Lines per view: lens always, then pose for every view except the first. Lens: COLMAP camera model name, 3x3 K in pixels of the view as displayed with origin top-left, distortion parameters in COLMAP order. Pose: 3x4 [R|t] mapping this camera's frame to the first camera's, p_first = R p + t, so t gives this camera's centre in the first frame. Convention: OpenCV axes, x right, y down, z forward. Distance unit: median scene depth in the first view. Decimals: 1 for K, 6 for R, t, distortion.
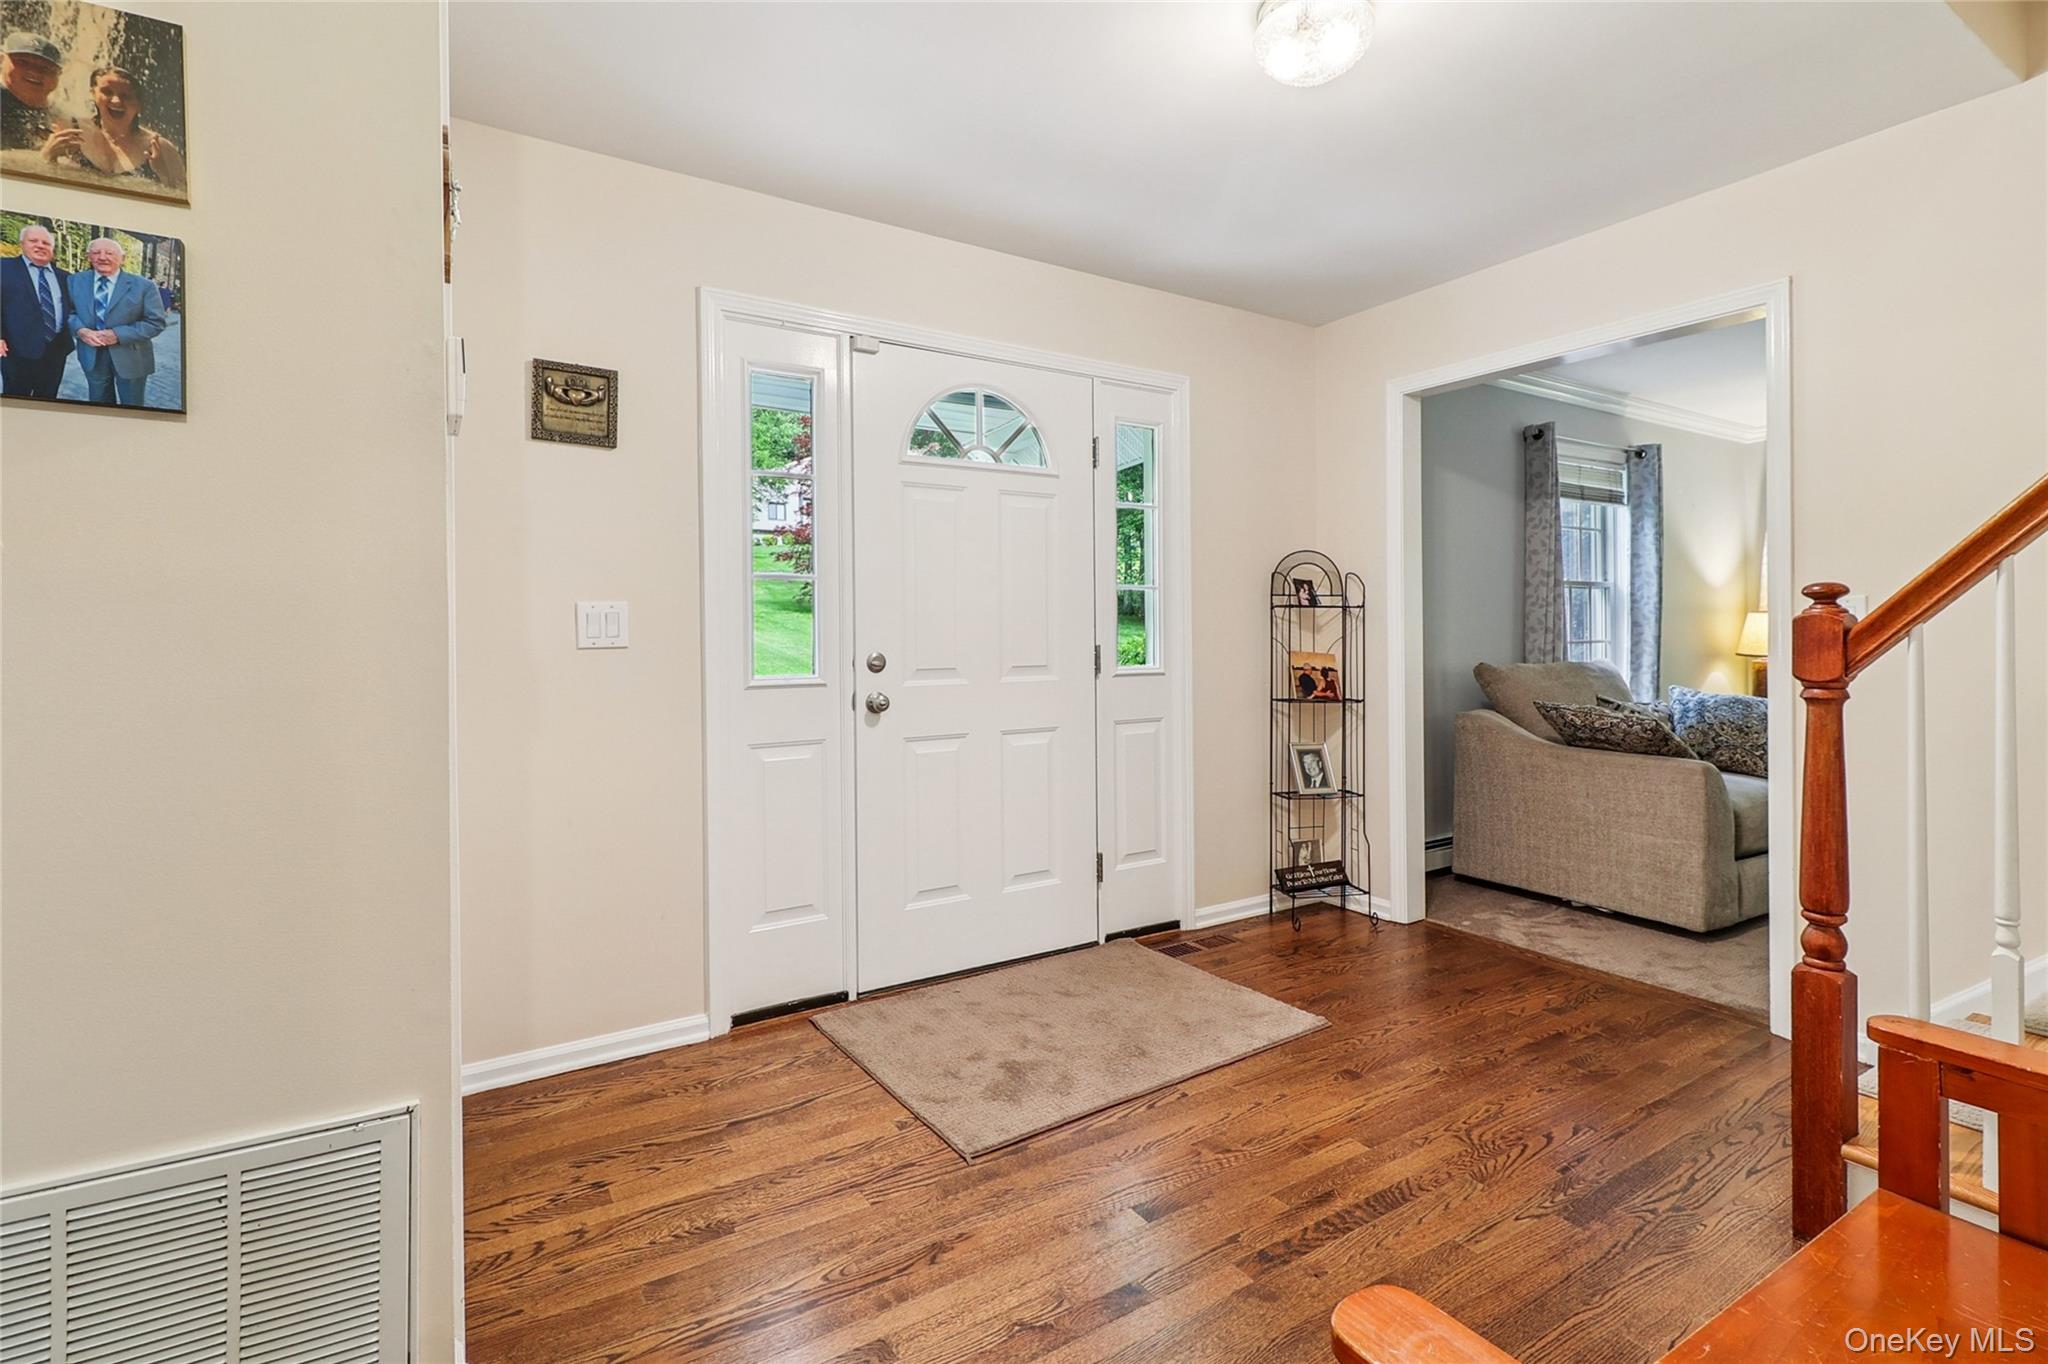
lens RADIAL K [[941.3, 0, 1032.6], [0, 941.3, 643.3], [0, 0, 1]] dist [0.002429, -0.000451]
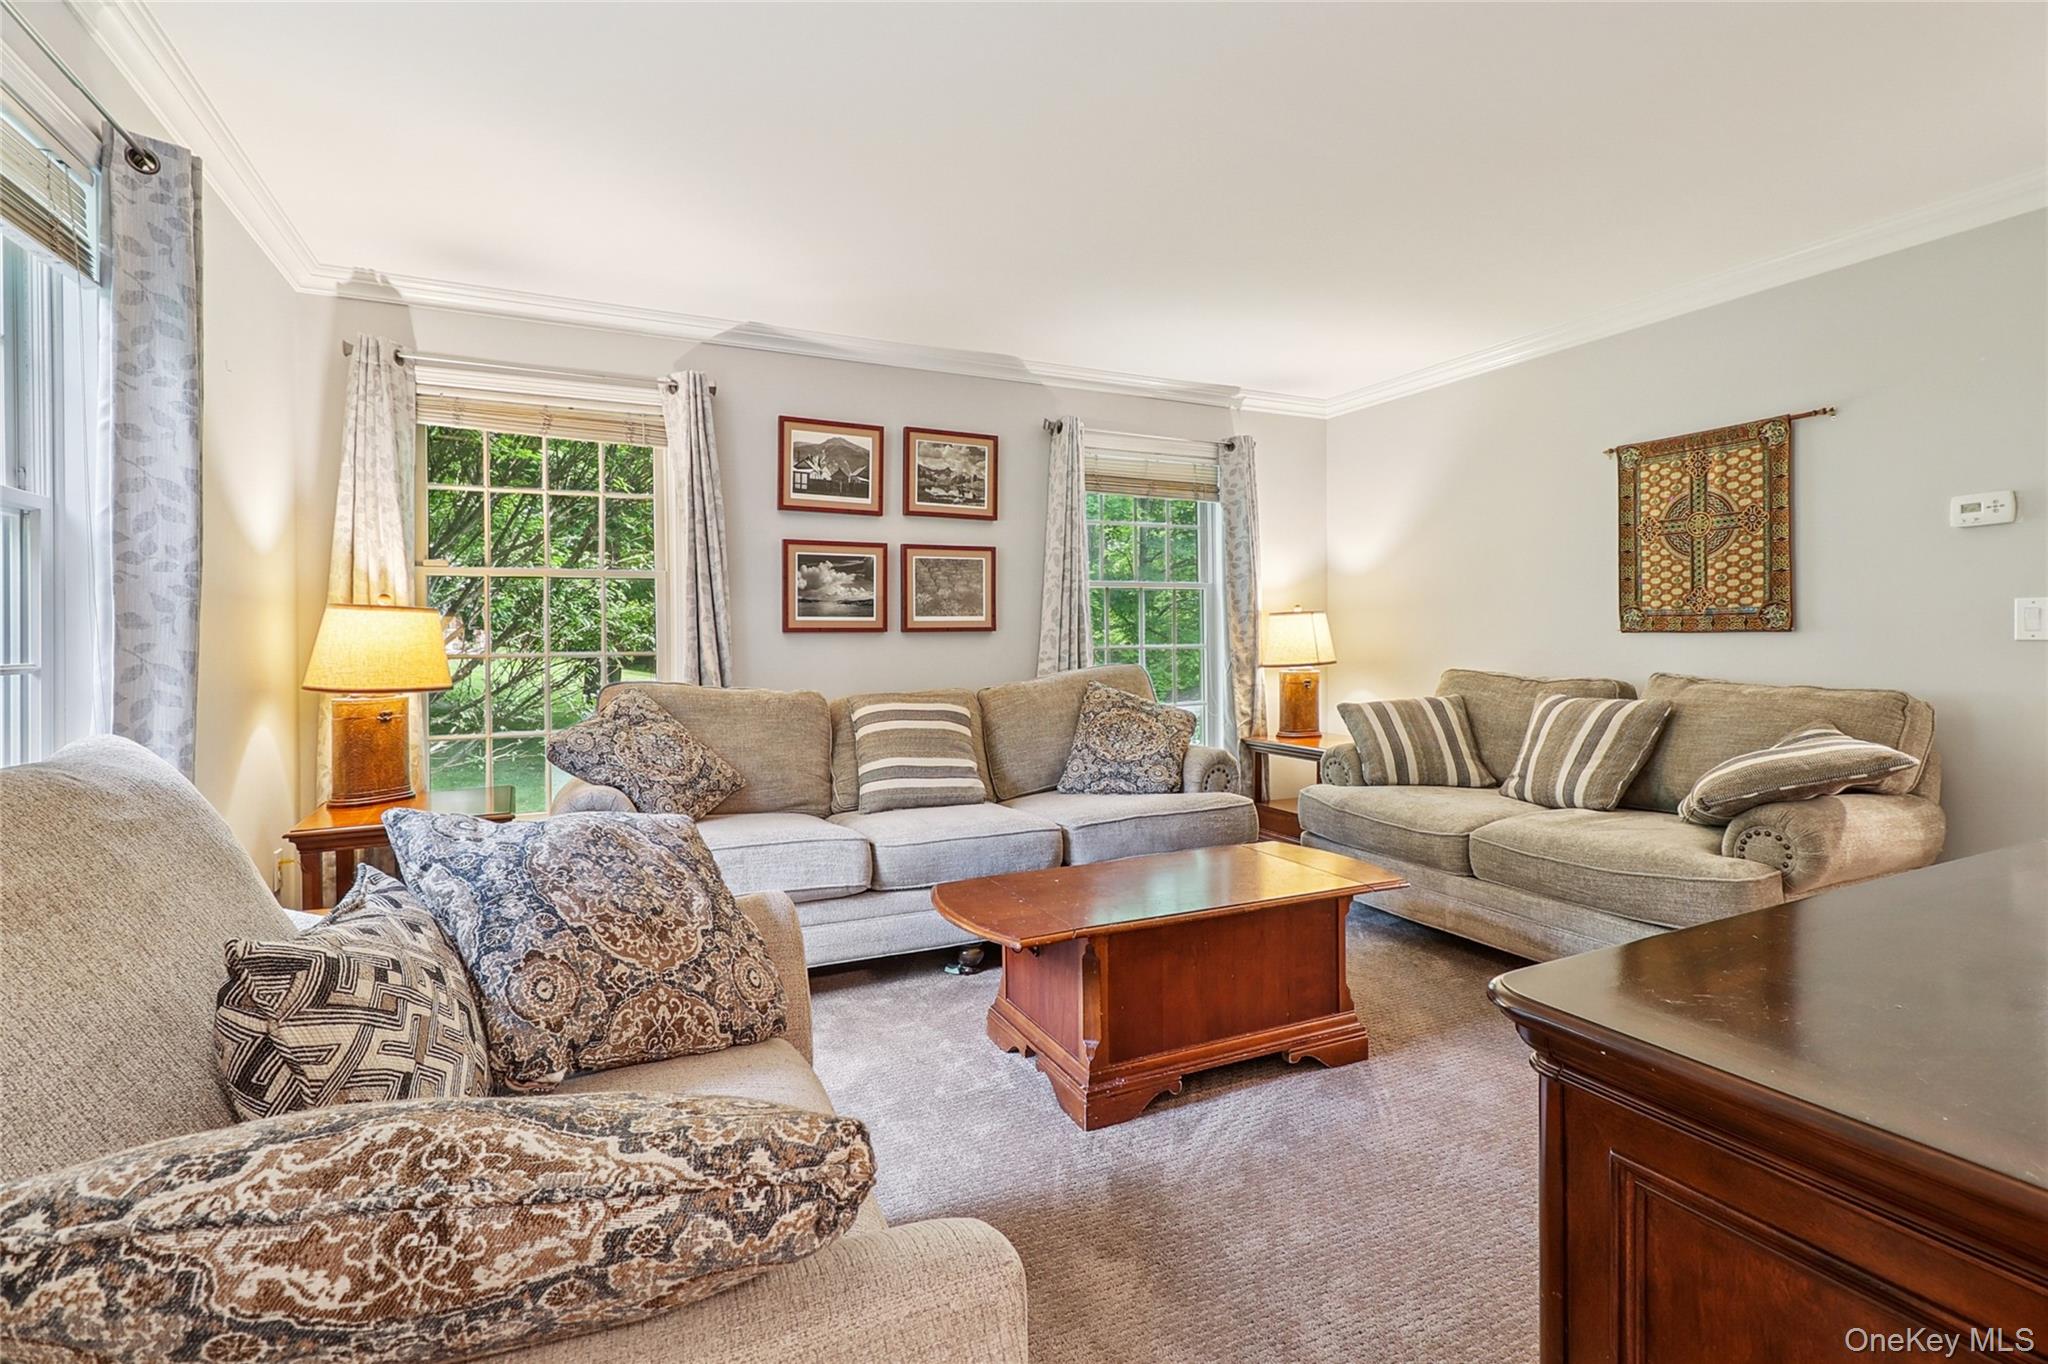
lens RADIAL K [[941.3, 0, 1032.6], [0, 941.3, 643.3], [0, 0, 1]] dist [0.002429, -0.000451]
pose [[0.102745, 0.003641, 0.994701, 0.316569], [0.006521, 0.999969, -0.004334, -0.007766], [-0.994686, 0.006932, 0.102718, 0.620009]]
